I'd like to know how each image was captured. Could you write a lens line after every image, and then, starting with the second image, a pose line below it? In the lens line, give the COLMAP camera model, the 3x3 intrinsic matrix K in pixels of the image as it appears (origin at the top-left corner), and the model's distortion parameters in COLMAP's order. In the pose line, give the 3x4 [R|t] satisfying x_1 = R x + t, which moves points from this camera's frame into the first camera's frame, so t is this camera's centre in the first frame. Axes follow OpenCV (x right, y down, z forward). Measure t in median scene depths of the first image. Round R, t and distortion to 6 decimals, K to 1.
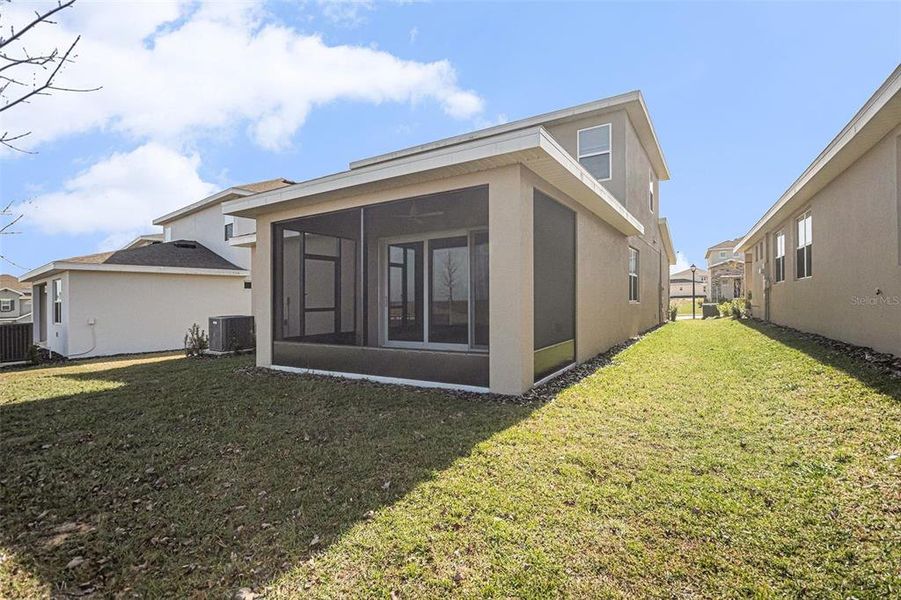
lens RADIAL K [[425.4, 0, 440.0], [0, 425.4, 300.6], [0, 0, 1]] dist [-0.000629, -0.000194]
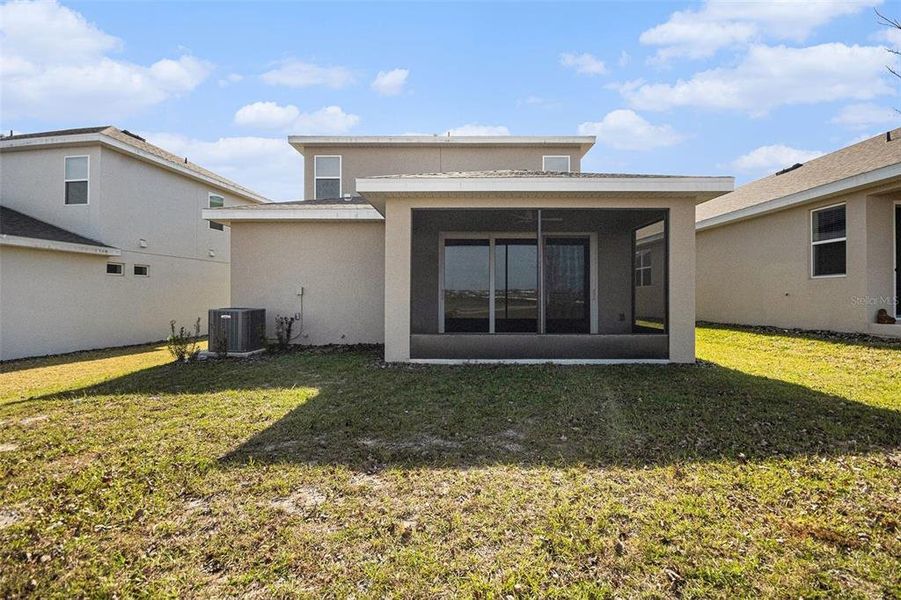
lens RADIAL K [[424.5, 0, 451.8], [0, 424.5, 296.5], [0, 0, 1]] dist [-0.002475, 0.000066]
pose [[0.853371, 0.015806, 0.521065, -0.814384], [-0.016489, 0.999859, -0.003325, 0.013898], [-0.521043, -0.005754, 0.853511, 0.146994]]
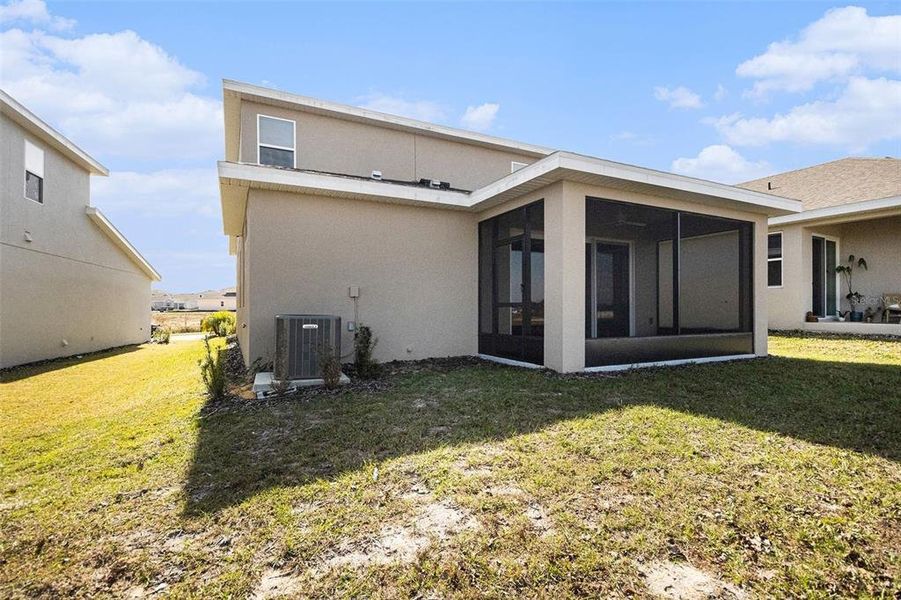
lens RADIAL K [[437.6, 0, 449.4], [0, 437.6, 315.7], [0, 0, 1]] dist [-0.001407, 0.000019]
pose [[0.516050, 0.003006, 0.856553, -1.270500], [-0.008423, 0.999963, 0.001565, 0.050138], [-0.856517, -0.008022, 0.516056, 0.787282]]
